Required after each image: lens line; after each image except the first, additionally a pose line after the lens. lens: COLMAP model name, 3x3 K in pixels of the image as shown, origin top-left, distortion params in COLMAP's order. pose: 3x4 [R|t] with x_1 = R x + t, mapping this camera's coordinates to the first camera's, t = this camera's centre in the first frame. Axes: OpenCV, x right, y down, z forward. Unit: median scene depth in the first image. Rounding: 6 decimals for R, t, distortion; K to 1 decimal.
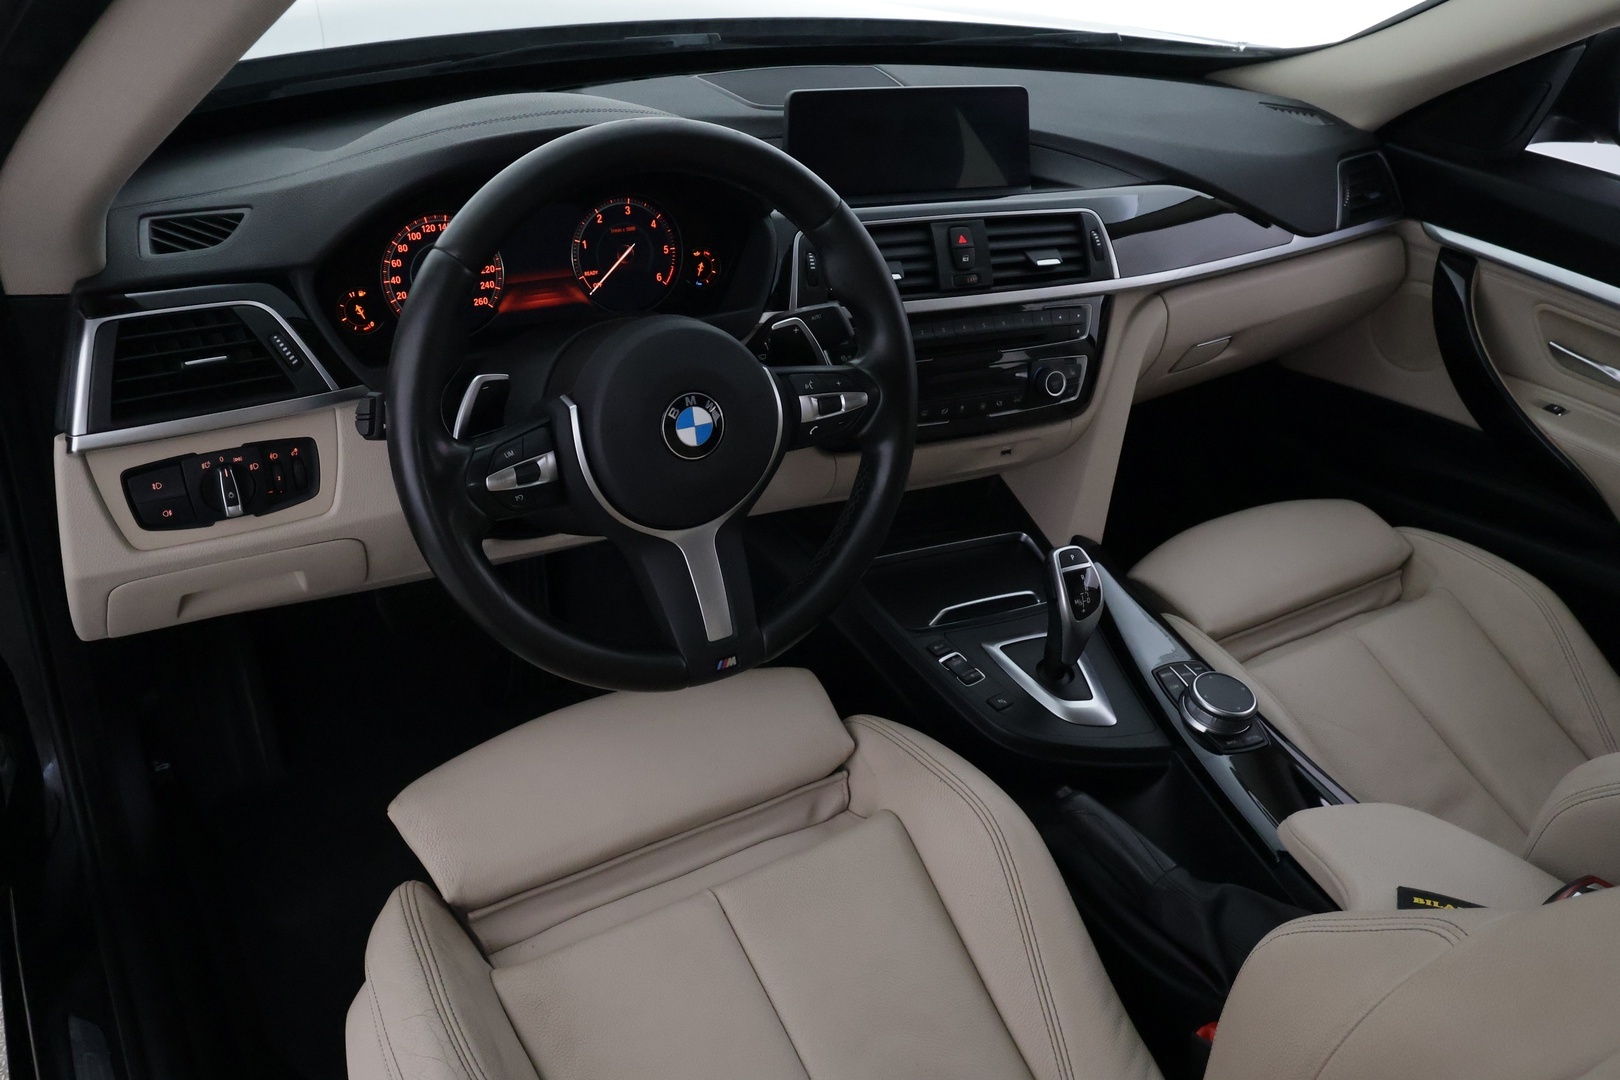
lens RADIAL K [[1338.6, 0, 824.3], [0, 1338.6, 526.9], [0, 0, 1]] dist [0.010740, -0.012467]
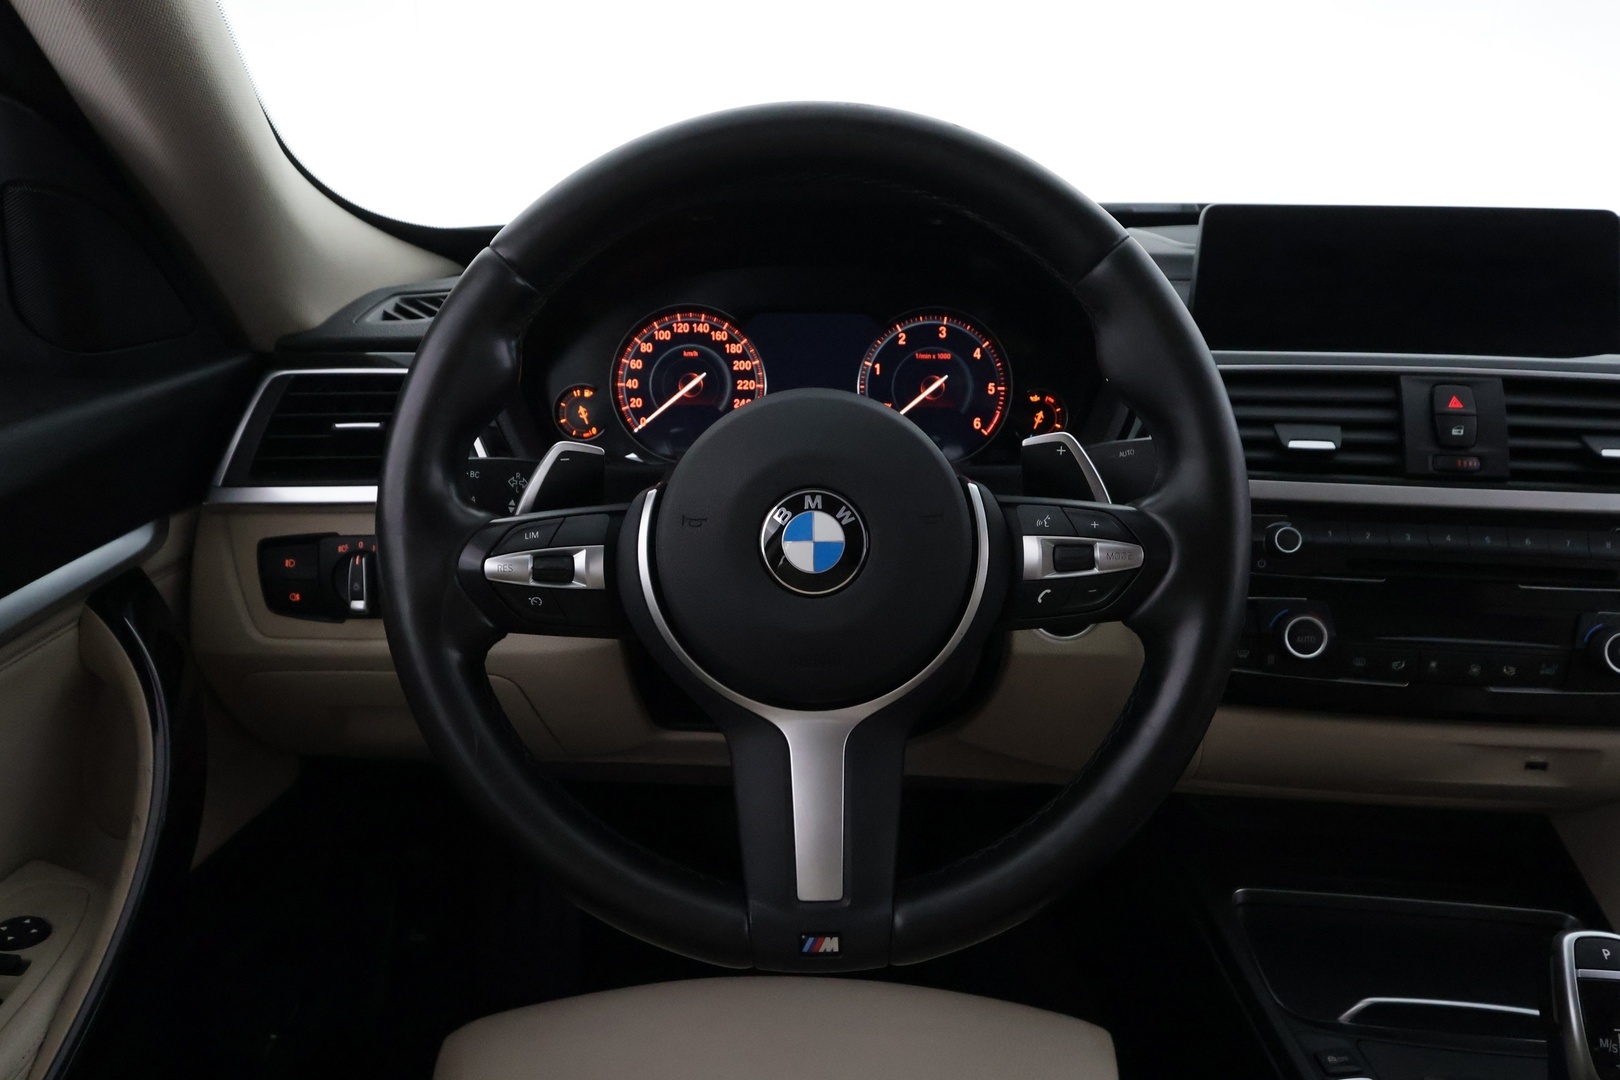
lens RADIAL K [[1222.0, 0, 808.1], [0, 1222.0, 523.3], [0, 0, 1]] dist [-0.013552, 0.015571]
pose [[0.843363, 0.075448, -0.532021, 0.169960], [-0.217307, 0.953407, -0.209269, 0.031195], [0.491443, 0.292101, 0.820464, 0.423600]]
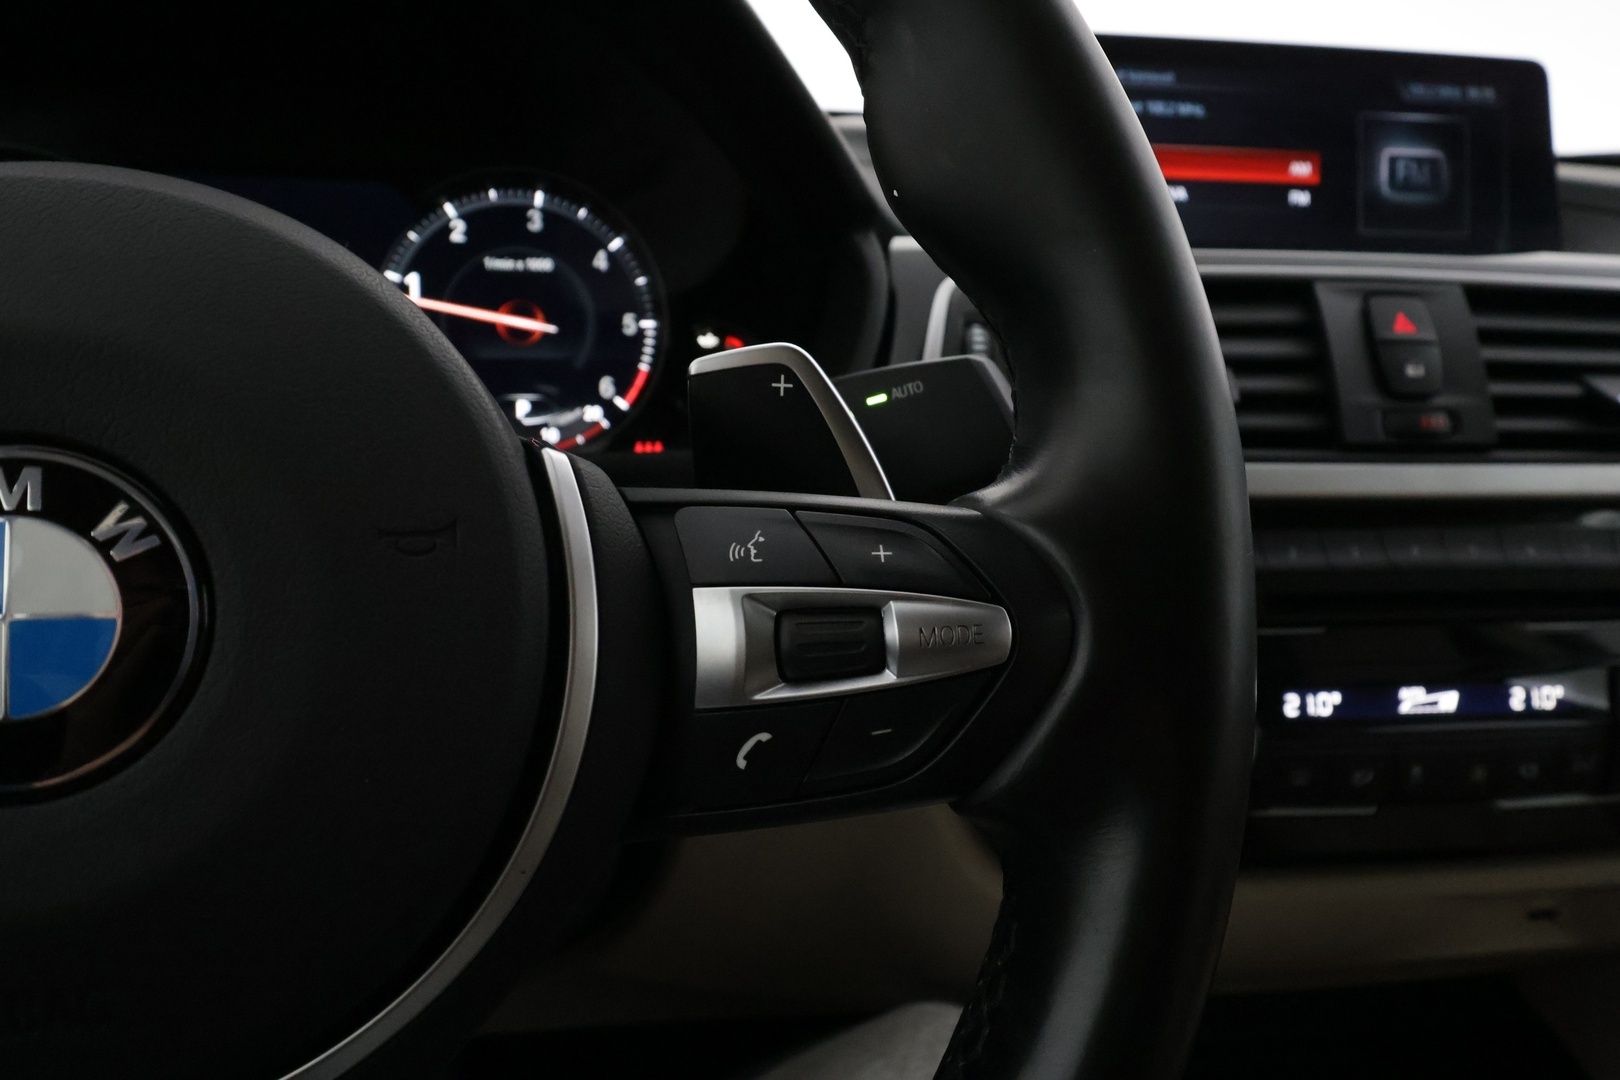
lens RADIAL K [[1236.7, 0, 817.3], [0, 1236.7, 531.7], [0, 0, 1]] dist [0.020899, -0.002345]
pose [[0.955646, 0.017460, -0.294000, 0.052668], [-0.104645, 0.953235, -0.283537, -0.044336], [0.275301, 0.301727, 0.912782, 0.707187]]
